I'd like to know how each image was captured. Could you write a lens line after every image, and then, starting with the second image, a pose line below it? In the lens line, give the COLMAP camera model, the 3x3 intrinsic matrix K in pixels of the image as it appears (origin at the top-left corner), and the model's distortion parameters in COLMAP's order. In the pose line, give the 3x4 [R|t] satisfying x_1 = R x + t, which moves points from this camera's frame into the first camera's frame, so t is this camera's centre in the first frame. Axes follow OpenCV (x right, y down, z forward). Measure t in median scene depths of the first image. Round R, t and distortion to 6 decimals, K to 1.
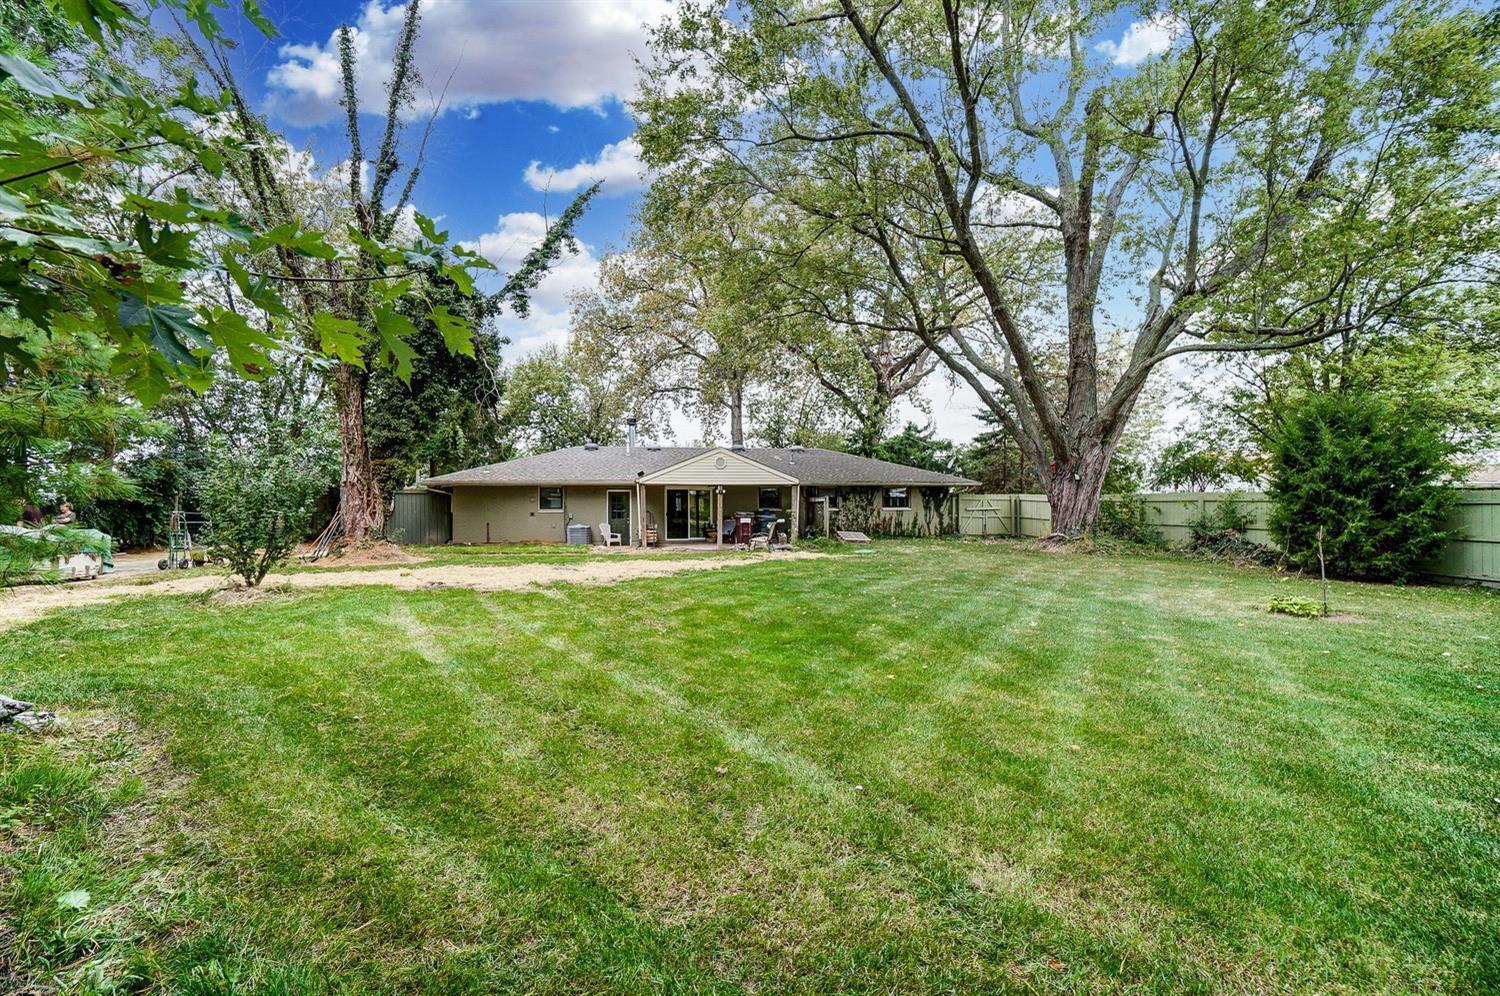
lens RADIAL K [[671.8, 0, 746.8], [0, 671.8, 486.9], [0, 0, 1]] dist [-0.026543, 0.000984]
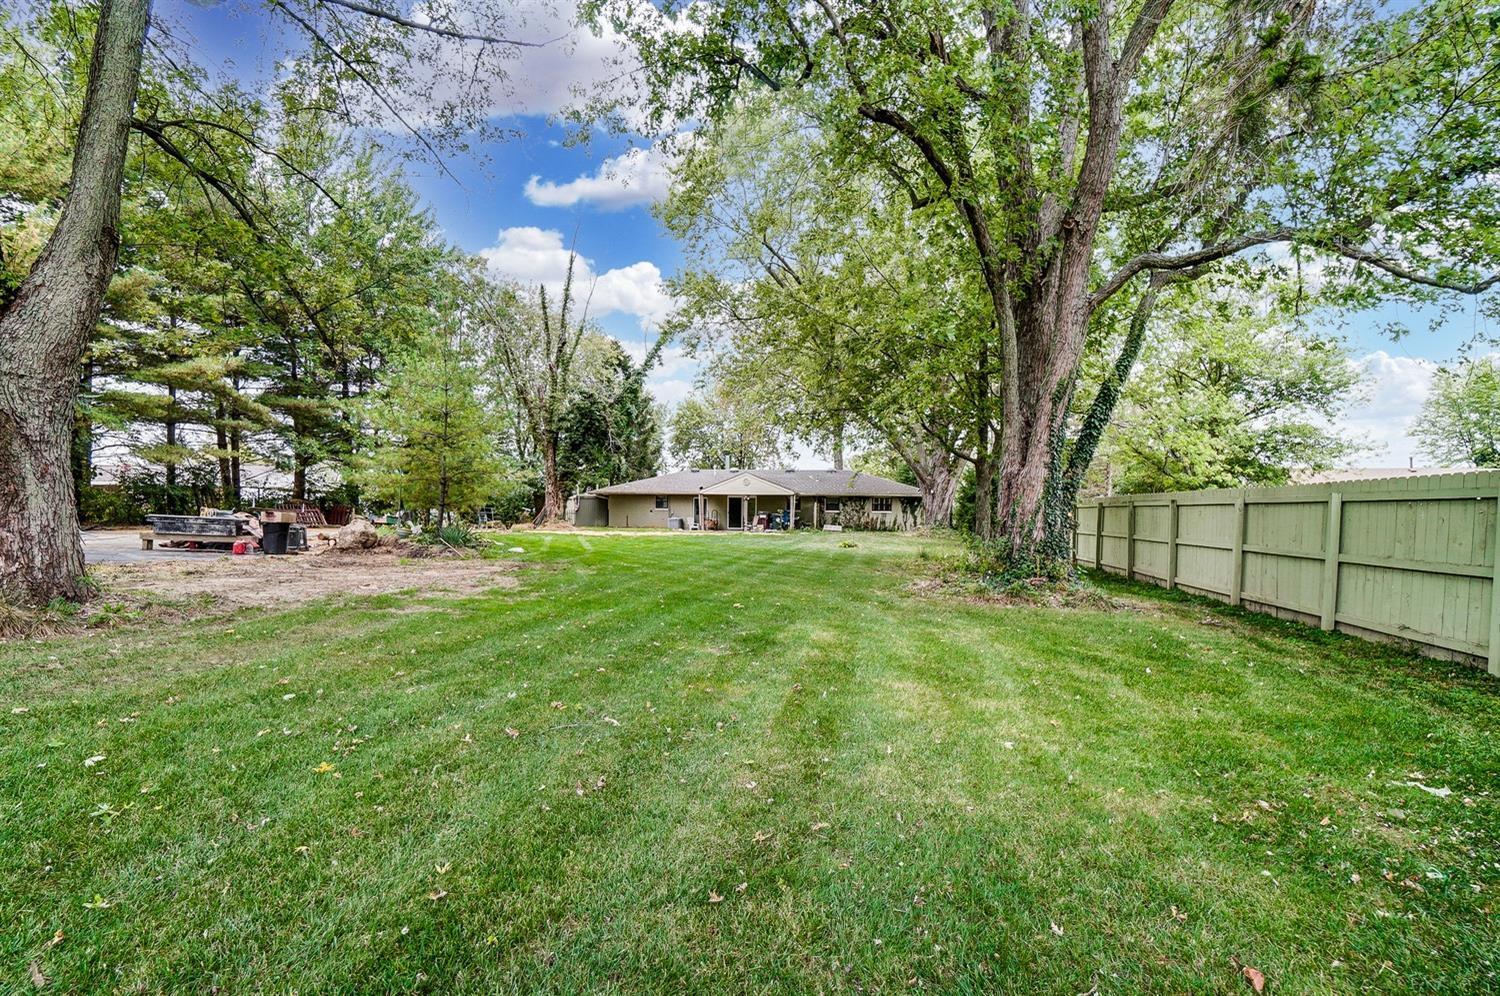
lens RADIAL K [[671.8, 0, 746.8], [0, 671.8, 486.9], [0, 0, 1]] dist [-0.026543, 0.000984]
pose [[0.943218, 0.006435, -0.332112, 0.466449], [-0.009806, 0.999916, -0.008474, -0.007451], [0.332030, 0.011250, 0.943202, -0.523026]]
